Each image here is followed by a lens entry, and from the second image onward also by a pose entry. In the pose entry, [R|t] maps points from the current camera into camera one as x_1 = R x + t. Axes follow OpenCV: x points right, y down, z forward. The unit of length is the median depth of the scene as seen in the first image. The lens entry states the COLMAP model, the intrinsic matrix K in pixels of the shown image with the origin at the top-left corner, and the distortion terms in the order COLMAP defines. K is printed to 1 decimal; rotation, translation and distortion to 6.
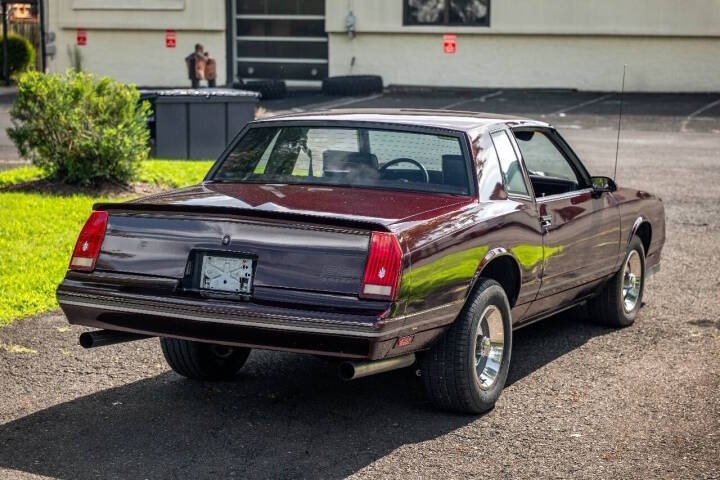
lens RADIAL K [[1376.6, 0, 385.5], [0, 1376.6, 239.2], [0, 0, 1]] dist [0.003336, -0.041168]
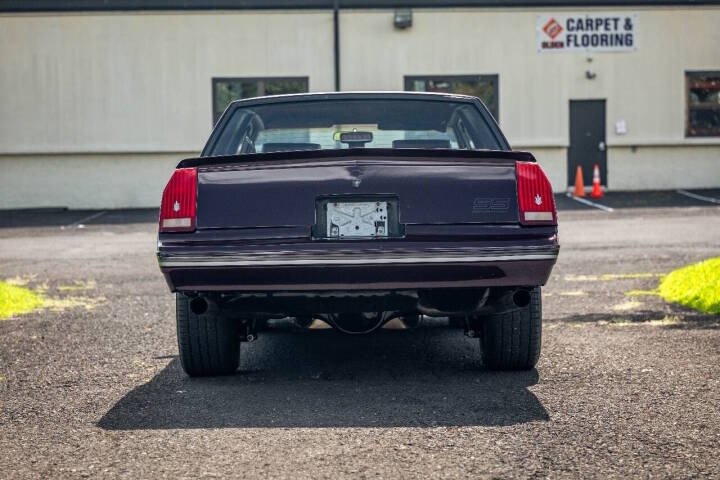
lens RADIAL K [[1378.1, 0, 360.0], [0, 1378.1, 240.0], [0, 0, 1]] dist [0.023036, -0.110014]
pose [[0.911080, -0.045517, 0.409709, -0.502000], [0.088698, 0.992252, -0.087003, 0.121715], [-0.402575, 0.115607, 0.908058, 0.139521]]
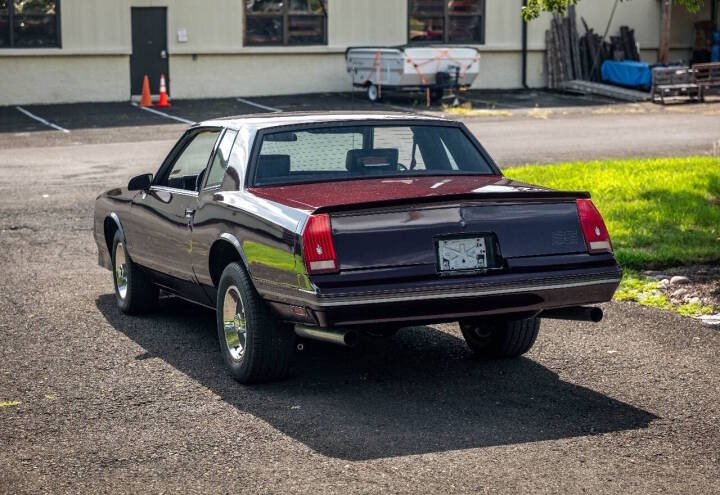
lens RADIAL K [[1409.7, 0, 360.0], [0, 1409.7, 247.5], [0, 0, 1]] dist [0.027788, 0.091148]
pose [[0.695060, -0.117886, 0.709221, -0.978990], [0.126884, 0.991095, 0.040388, -0.036350], [-0.707666, 0.061917, 0.703829, 0.255872]]
